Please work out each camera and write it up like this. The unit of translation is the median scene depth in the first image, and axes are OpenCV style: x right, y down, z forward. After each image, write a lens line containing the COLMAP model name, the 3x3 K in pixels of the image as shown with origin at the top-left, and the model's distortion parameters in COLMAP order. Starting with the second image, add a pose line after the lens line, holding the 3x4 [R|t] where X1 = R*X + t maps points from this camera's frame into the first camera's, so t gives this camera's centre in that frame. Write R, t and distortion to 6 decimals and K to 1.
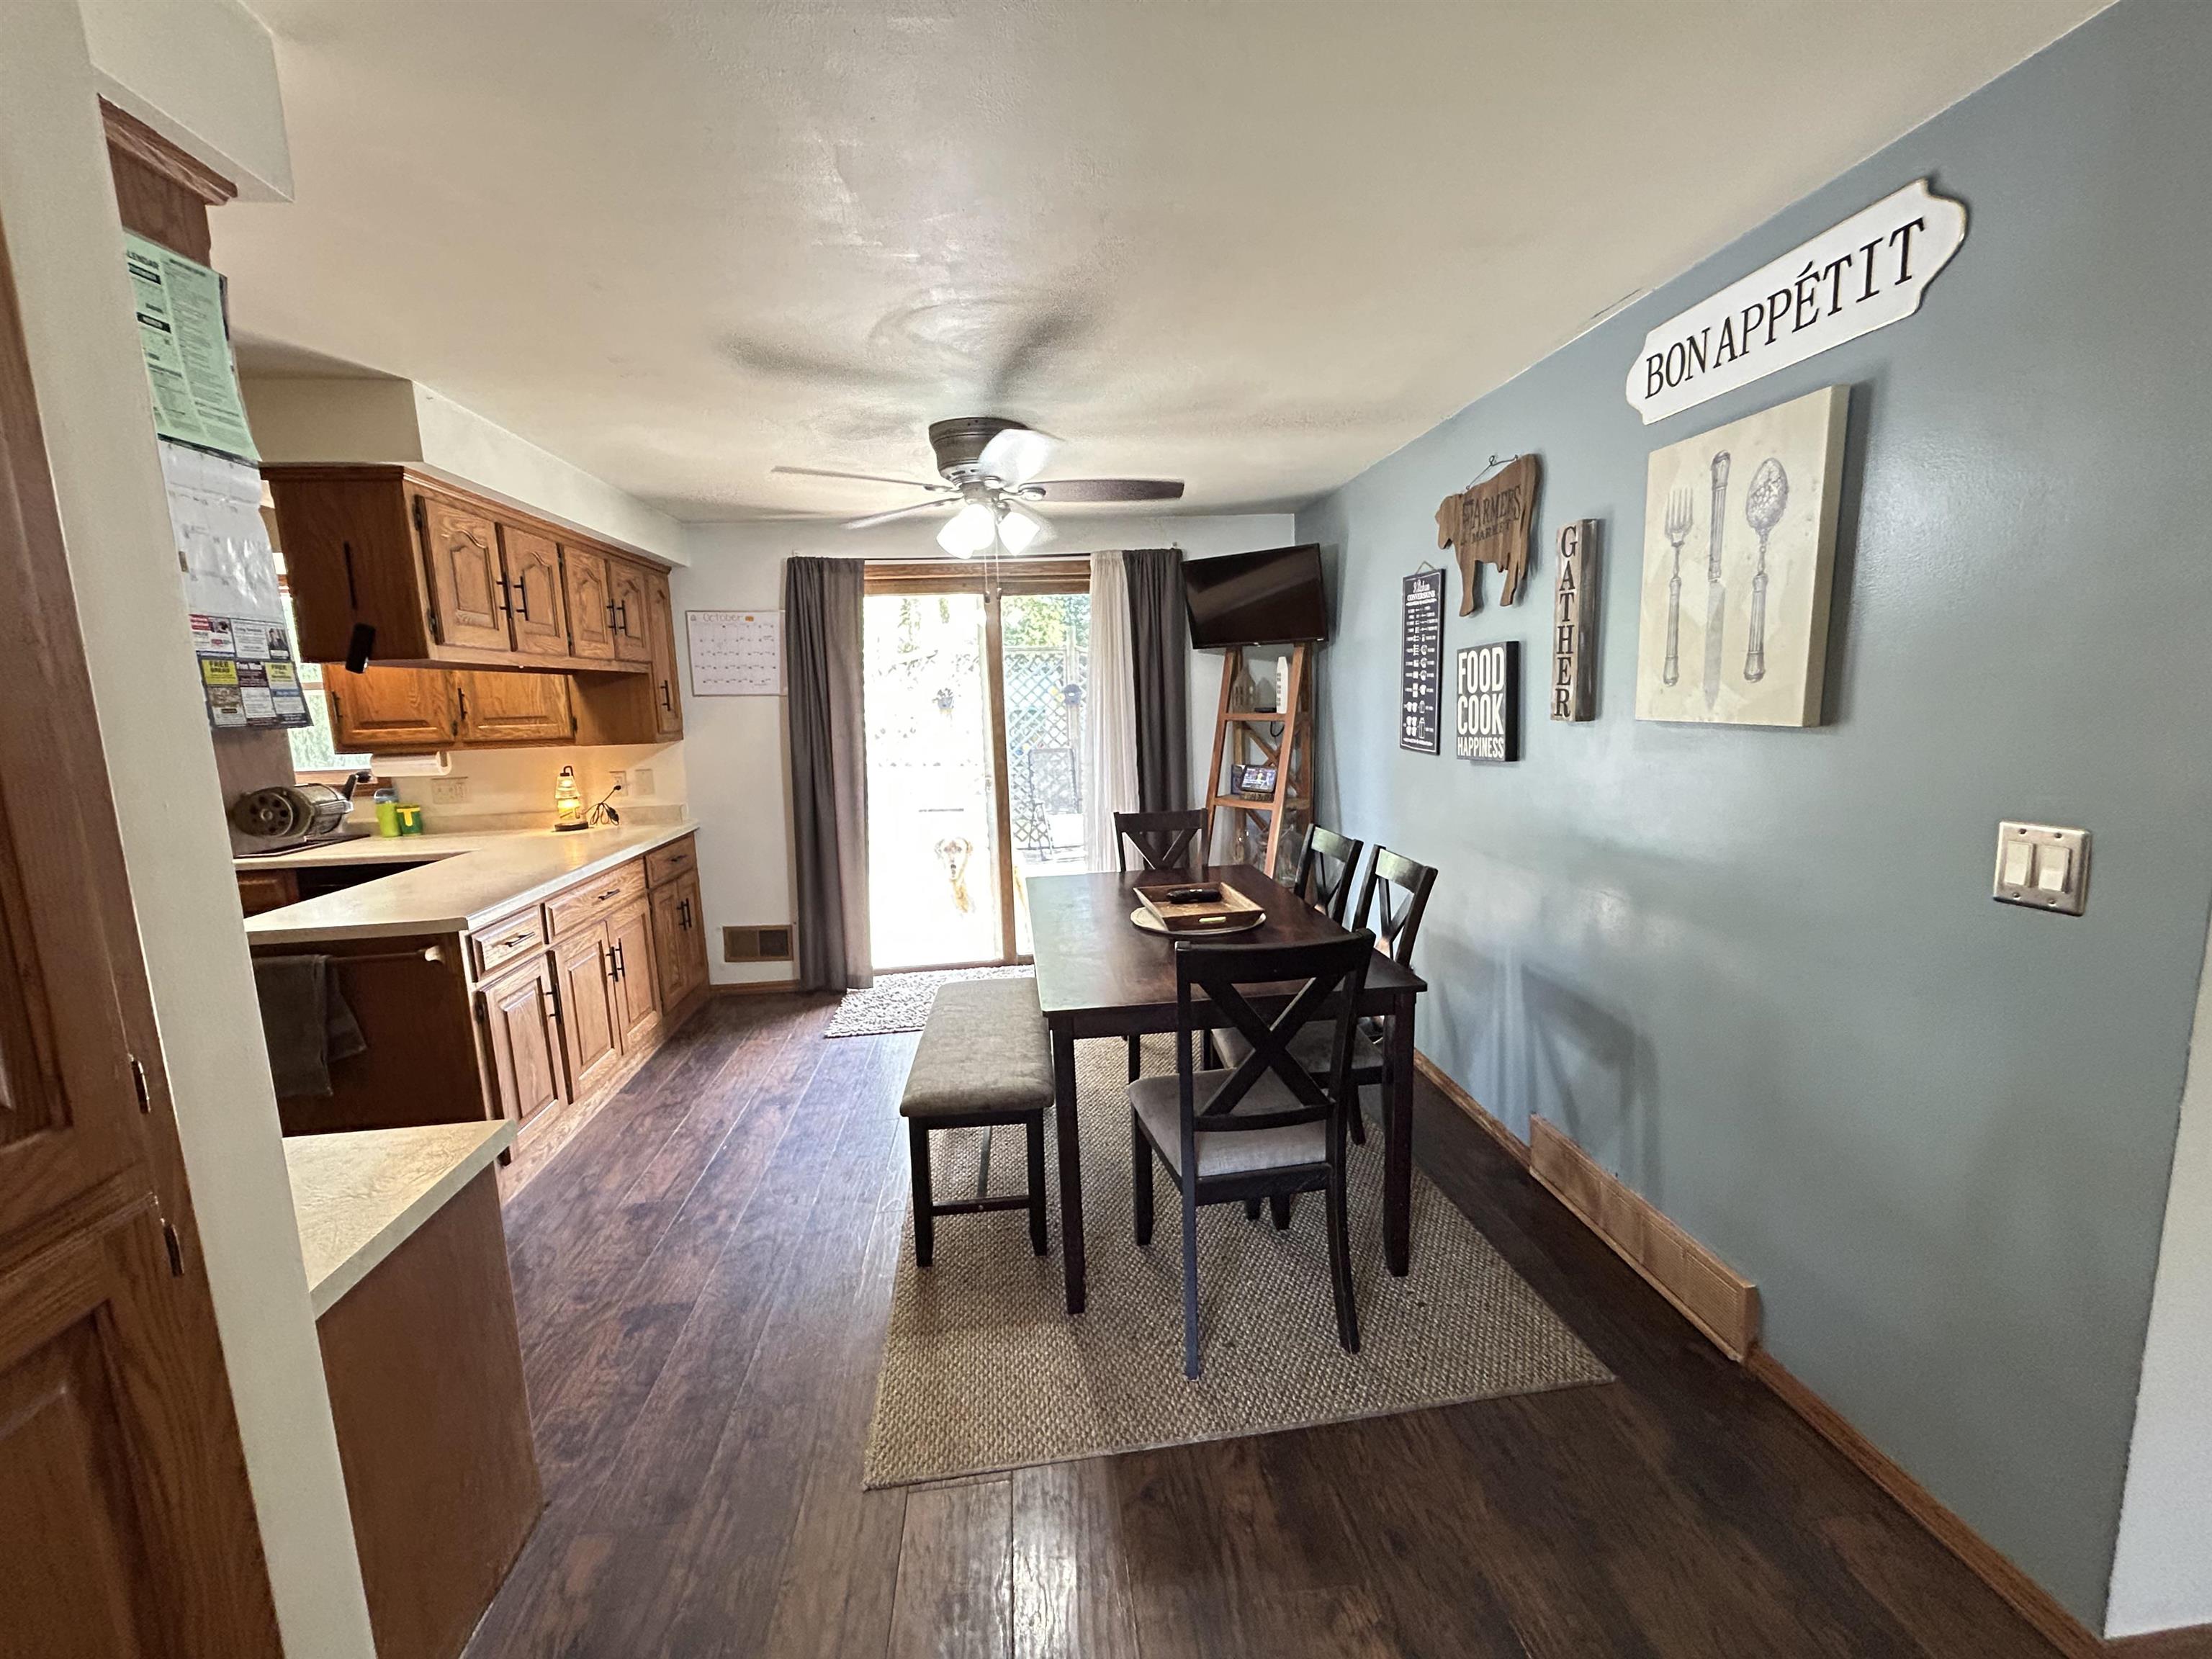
lens RADIAL K [[898.7, 0, 1102.6], [0, 898.7, 821.7], [0, 0, 1]] dist [-0.004783, 0.000649]
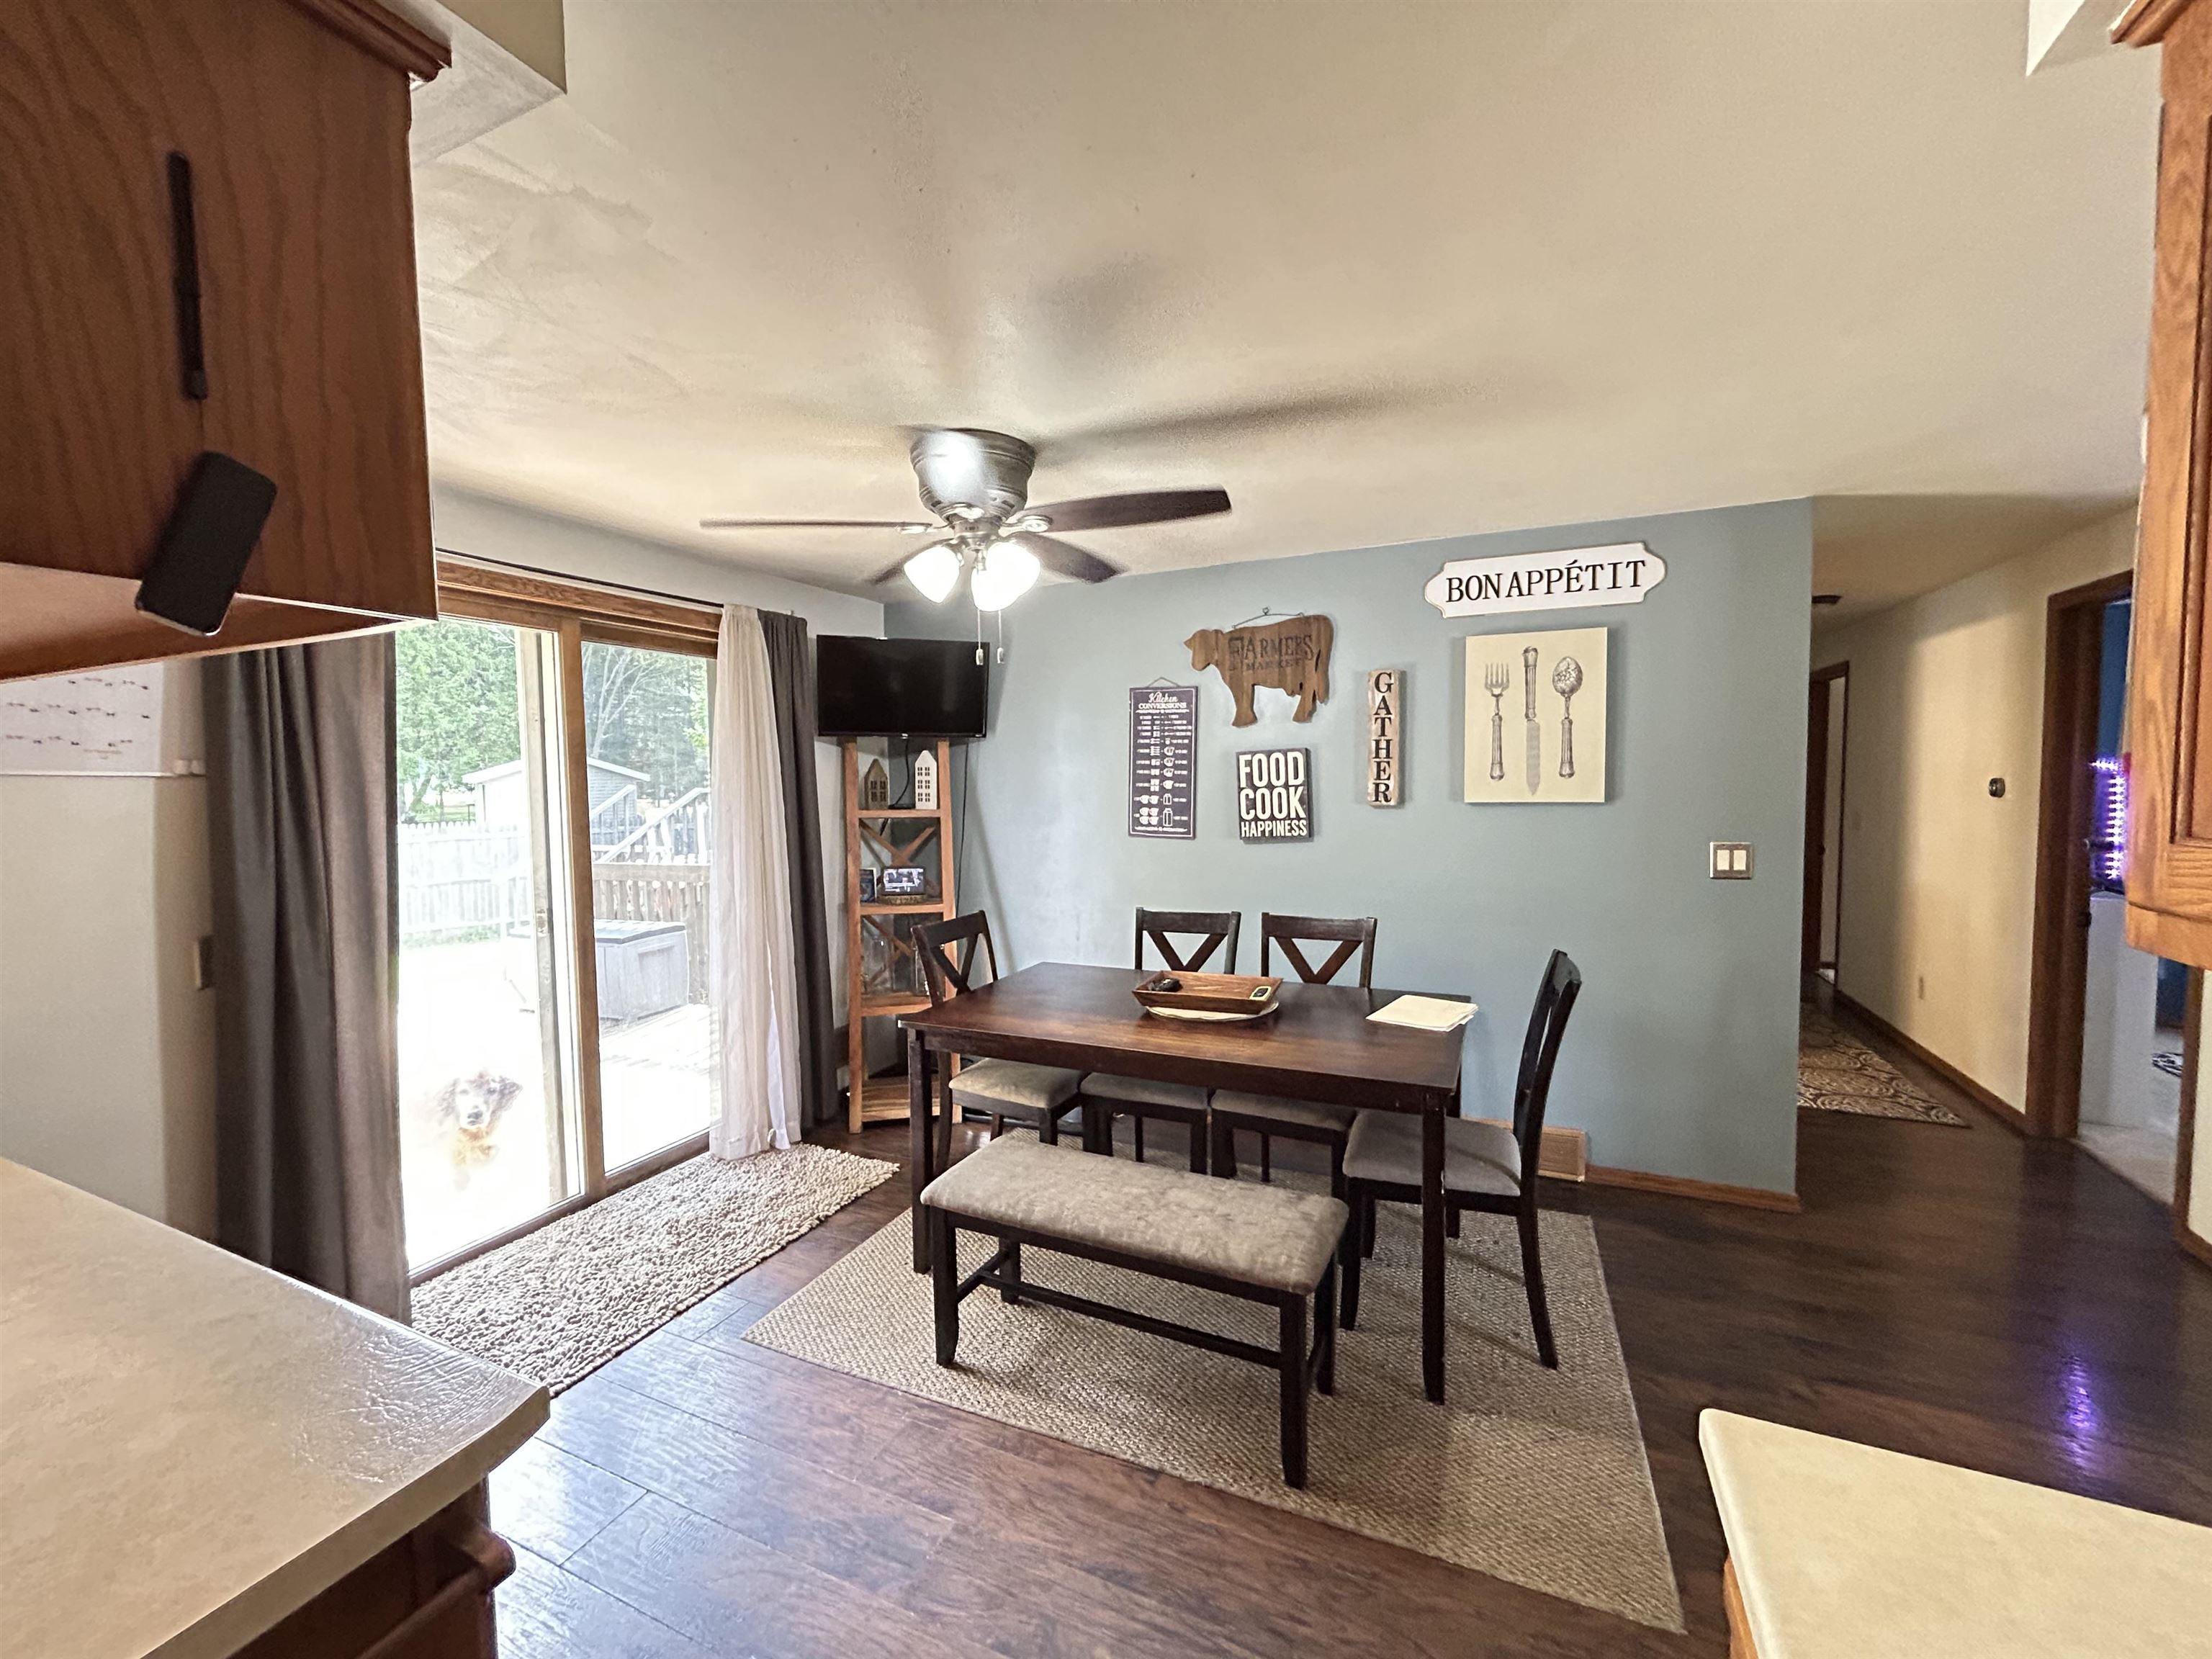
lens RADIAL K [[898.7, 0, 1102.6], [0, 898.7, 821.7], [0, 0, 1]] dist [-0.004783, 0.000649]
pose [[0.511458, -0.016966, 0.859141, -0.919490], [0.120890, 0.991282, -0.052392, -0.064048], [-0.850762, 0.130658, 0.509050, 0.643269]]
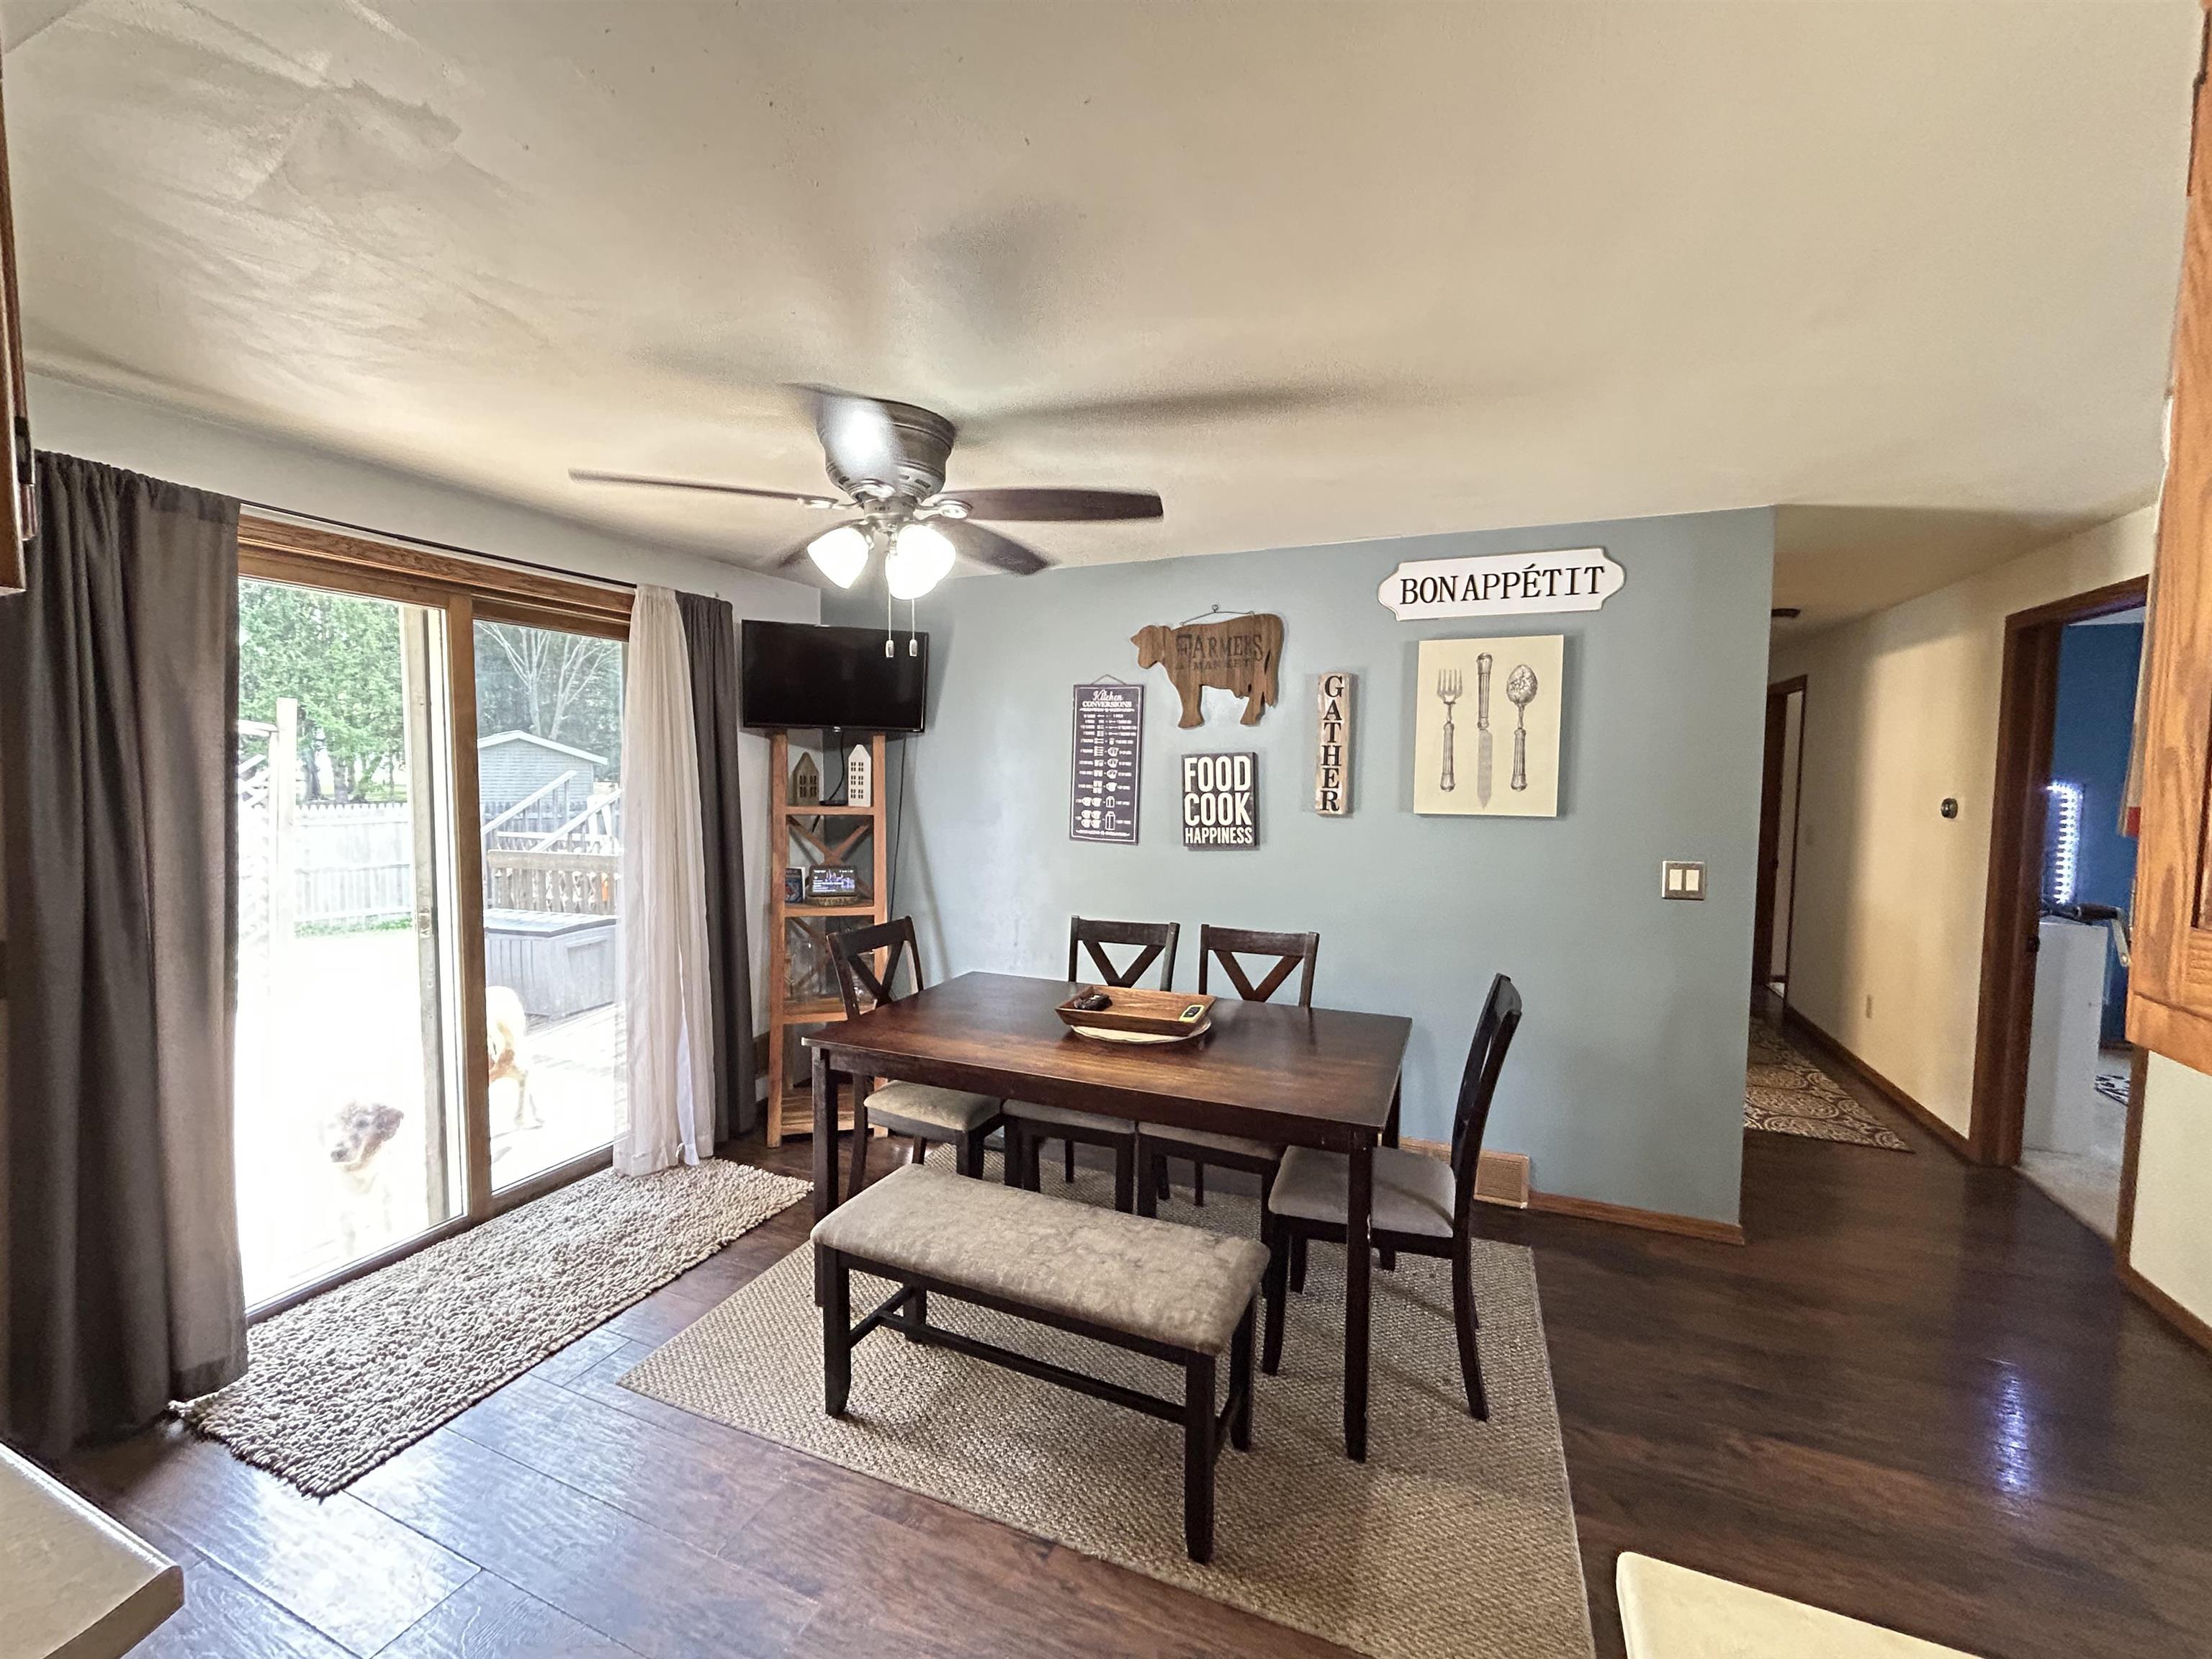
lens RADIAL K [[896.7, 0, 1106.4], [0, 896.7, 821.4], [0, 0, 1]] dist [-0.003097, -0.000139]
pose [[0.482655, -0.013057, 0.875713, -0.830501], [0.101695, 0.993961, -0.041230, -0.077859], [-0.869886, 0.108956, 0.481068, 0.628532]]
